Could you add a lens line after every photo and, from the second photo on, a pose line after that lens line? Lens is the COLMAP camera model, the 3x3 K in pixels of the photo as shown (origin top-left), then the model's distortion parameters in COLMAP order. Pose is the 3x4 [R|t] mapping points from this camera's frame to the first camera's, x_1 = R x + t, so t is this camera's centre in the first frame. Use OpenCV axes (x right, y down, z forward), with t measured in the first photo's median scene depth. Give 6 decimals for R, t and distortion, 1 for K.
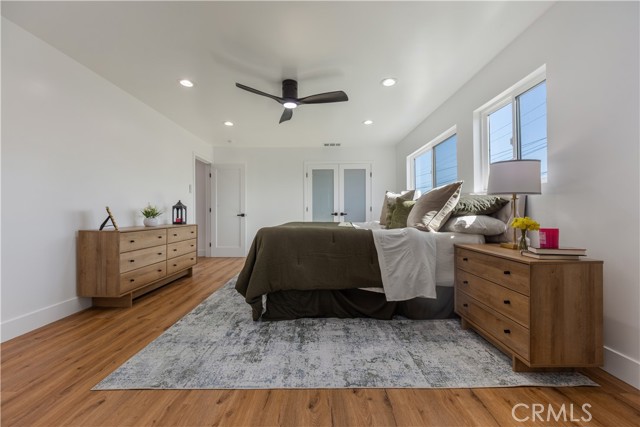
lens RADIAL K [[252.3, 0, 324.8], [0, 252.3, 212.3], [0, 0, 1]] dist [-0.001398, -0.000312]
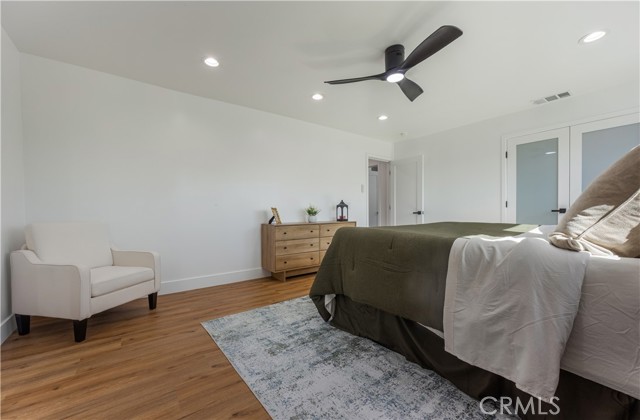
lens RADIAL K [[260.6, 0, 317.4], [0, 260.6, 216.5], [0, 0, 1]] dist [-0.001136, -0.000143]
pose [[0.591634, 0.010331, -0.806140, 0.499741], [0.012917, 0.999668, 0.022291, -0.001038], [0.806103, -0.023602, 0.591304, 0.371967]]
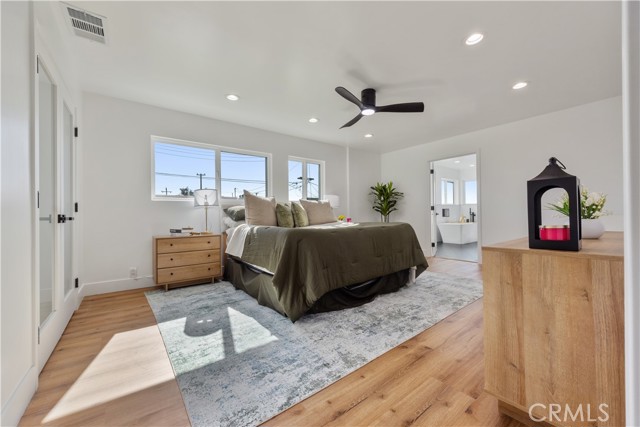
lens RADIAL K [[249.9, 0, 314.1], [0, 249.9, 212.9], [0, 0, 1]] dist [0.000724, 0.000149]
pose [[-0.586920, 0.018892, 0.809424, -1.073750], [0.009636, 0.999820, -0.016348, 0.023624], [-0.809587, -0.001795, -0.586997, 2.277587]]
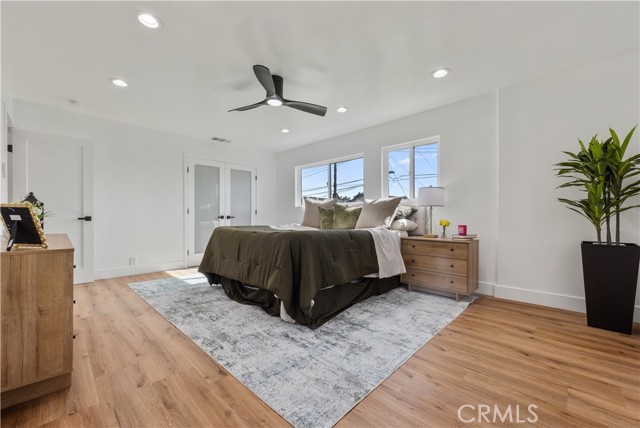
lens RADIAL K [[253.6, 0, 320.2], [0, 253.6, 216.4], [0, 0, 1]] dist [0.000077, -0.000404]
pose [[0.708696, 0.003716, 0.705504, -0.868201], [-0.007790, 0.999966, 0.002558, -0.000930], [-0.705471, -0.007309, 0.708701, 0.254765]]
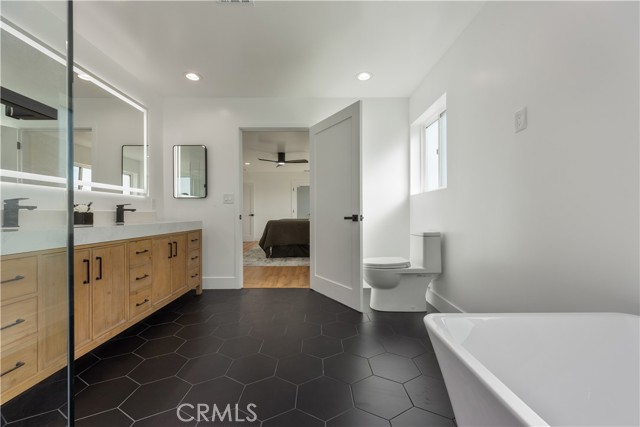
lens RADIAL K [[249.9, 0, 314.1], [0, 249.9, 212.9], [0, 0, 1]] dist [0.000724, 0.000149]
pose [[0.999914, 0.003016, -0.012753, 0.207992], [-0.002964, 0.999987, 0.004150, -0.024597], [0.012766, -0.004112, 0.999910, -1.403191]]
